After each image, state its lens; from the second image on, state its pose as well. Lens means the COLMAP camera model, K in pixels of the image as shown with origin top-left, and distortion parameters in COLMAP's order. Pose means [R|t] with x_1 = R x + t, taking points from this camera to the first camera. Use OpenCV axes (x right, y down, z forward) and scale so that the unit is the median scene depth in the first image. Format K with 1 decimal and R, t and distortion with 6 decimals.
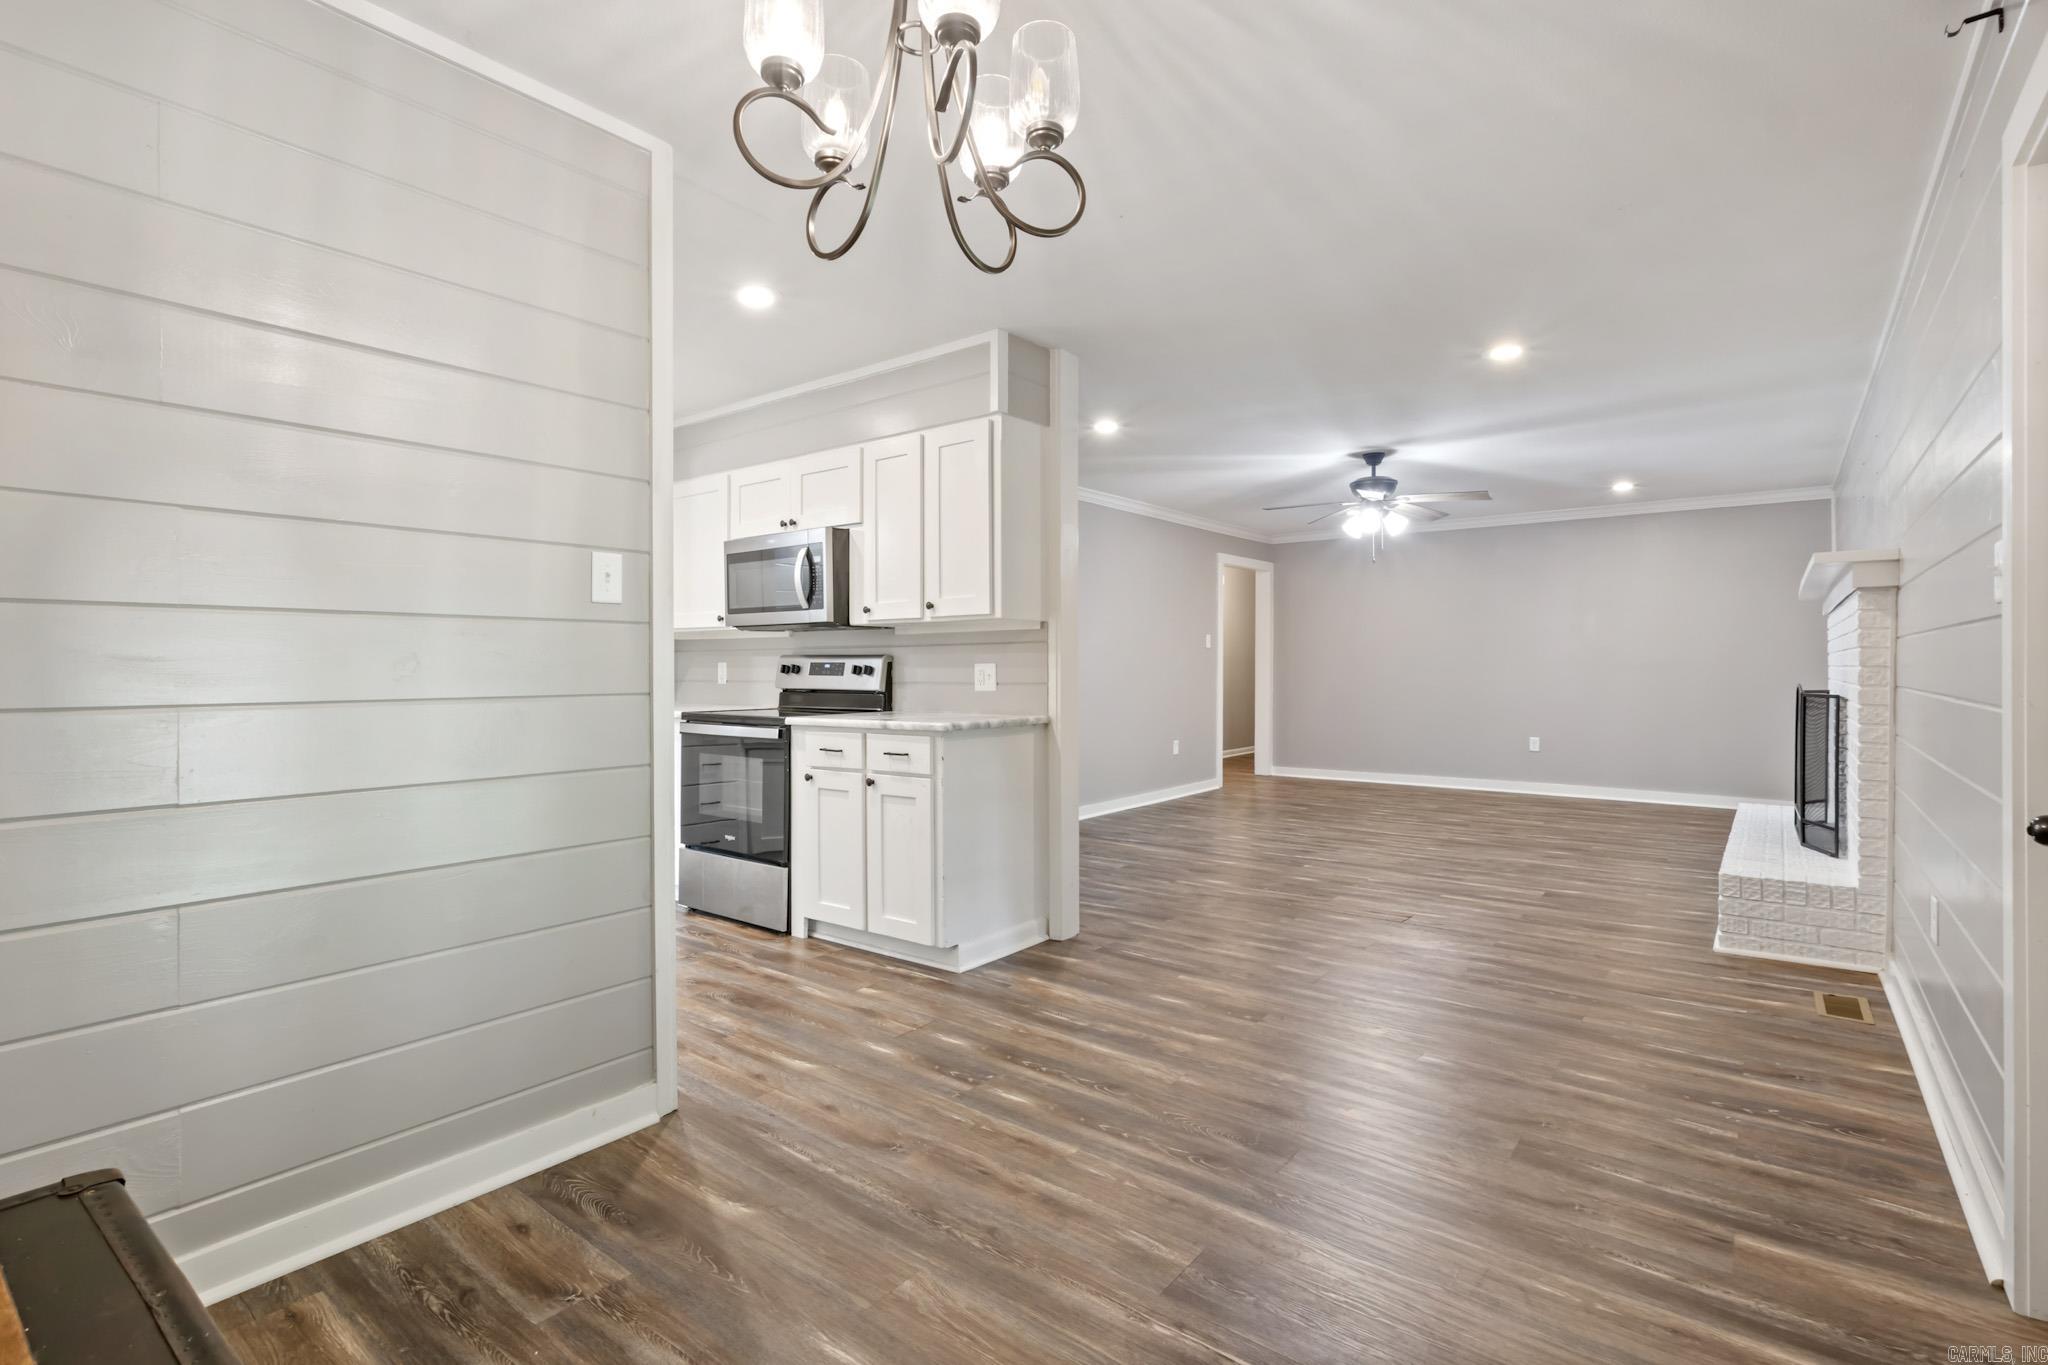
lens RADIAL K [[950.6, 0, 1034.4], [0, 950.6, 667.0], [0, 0, 1]] dist [0.005130, -0.000708]
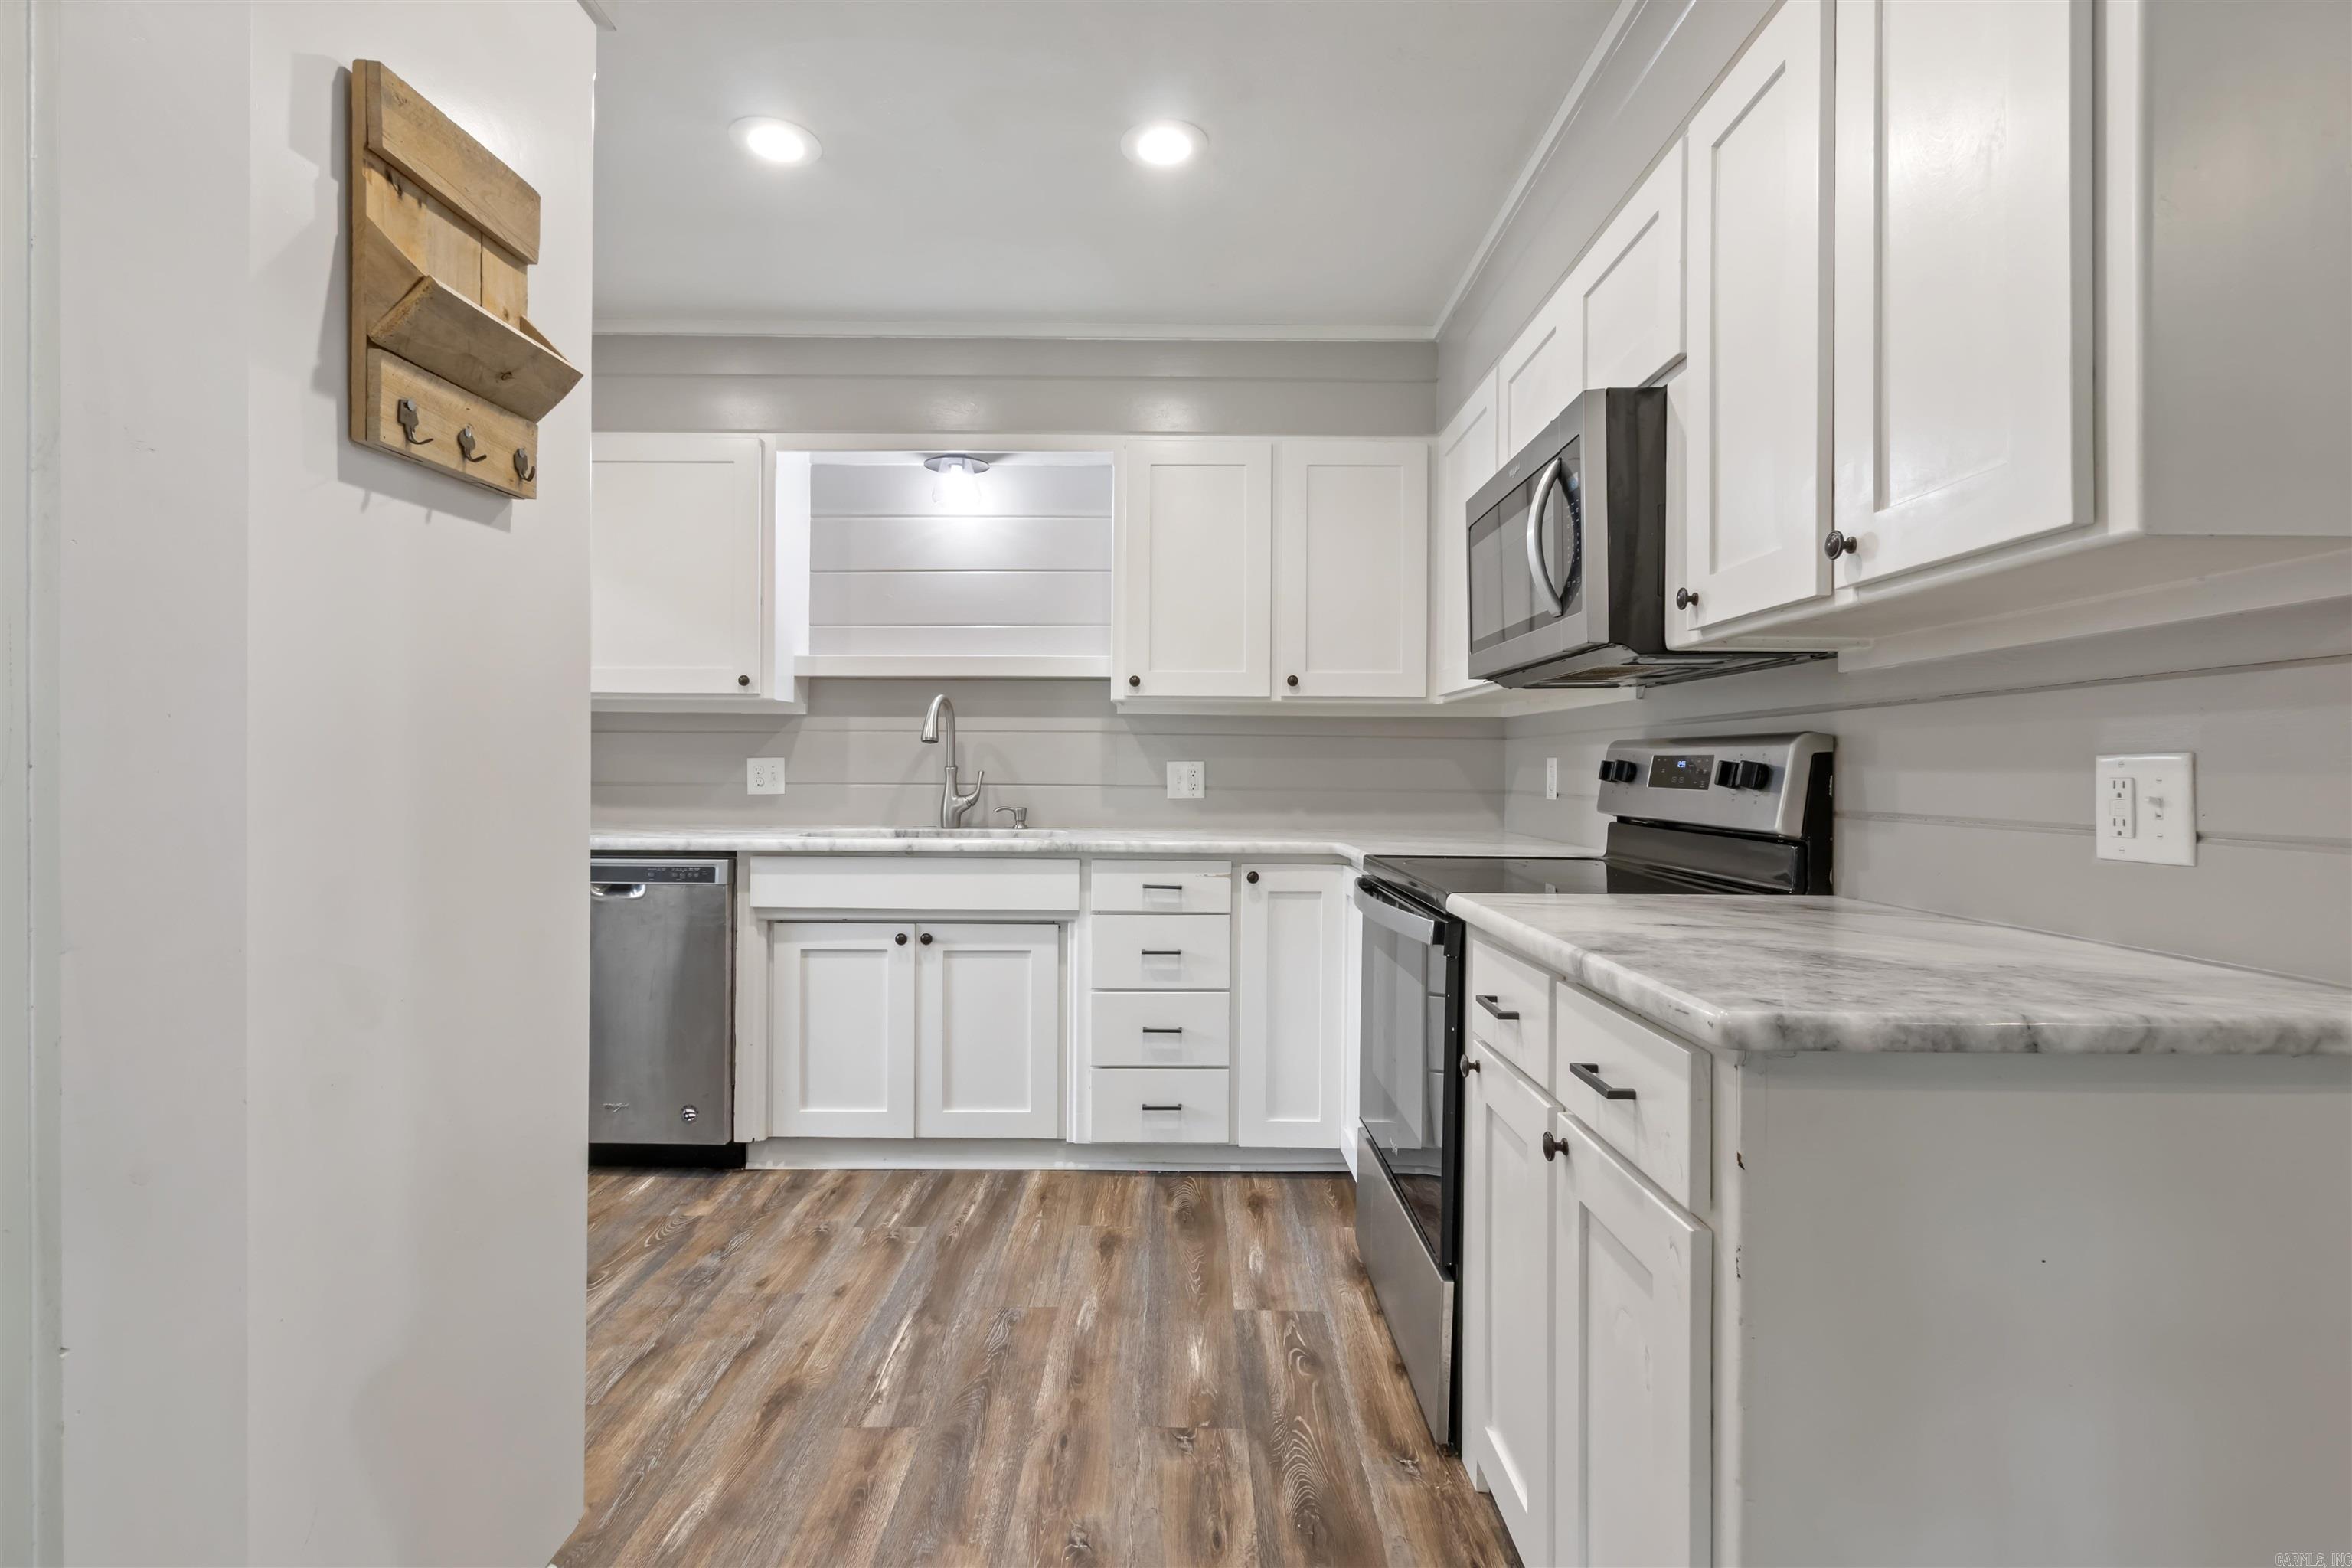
lens RADIAL K [[1091.7, 0, 1155.7], [0, 1091.7, 753.3], [0, 0, 1]] dist [0.005130, -0.000708]
pose [[0.596790, -0.005164, -0.802381, 0.027068], [-0.008006, 0.999891, -0.012390, 0.002222], [0.802357, 0.013818, 0.596684, 0.679967]]
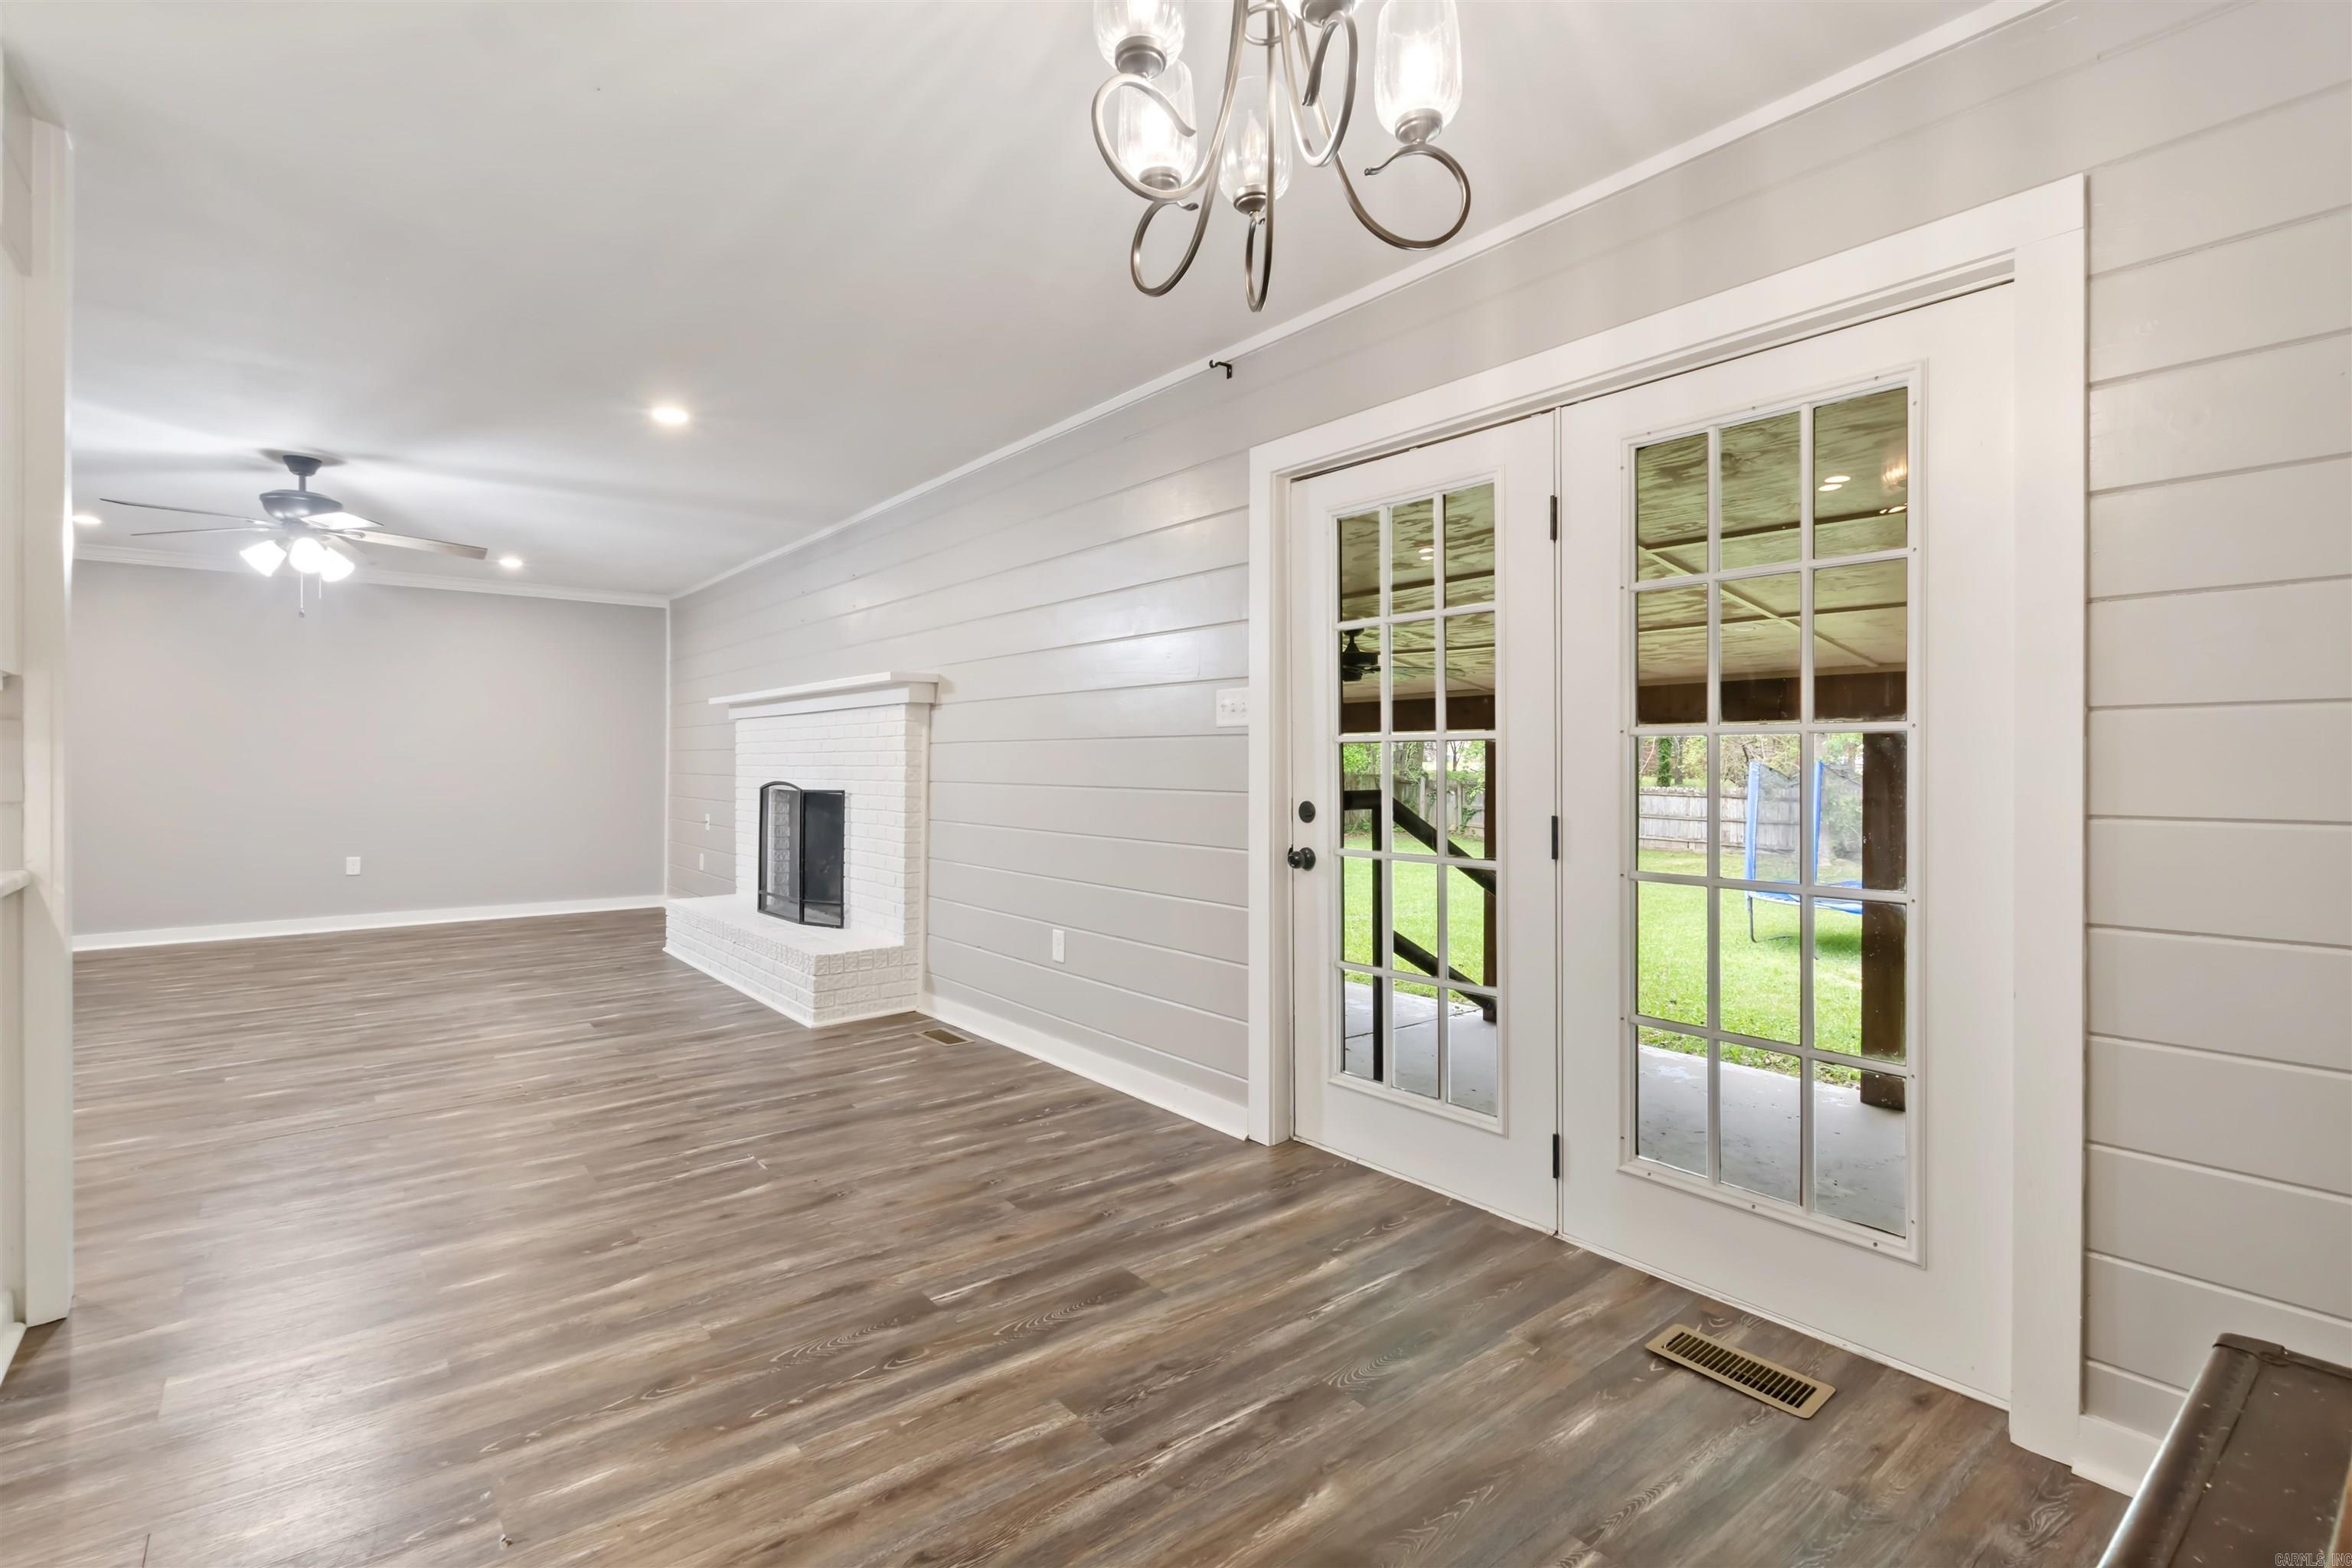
lens RADIAL K [[1091.7, 0, 1154.9], [0, 1091.7, 770.6], [0, 0, 1]] dist [0.005130, -0.000708]
pose [[0.245585, -0.004791, 0.969363, -0.402713], [0.000872, 0.999988, 0.004721, -0.001247], [-0.969375, -0.000314, 0.245587, 0.318706]]
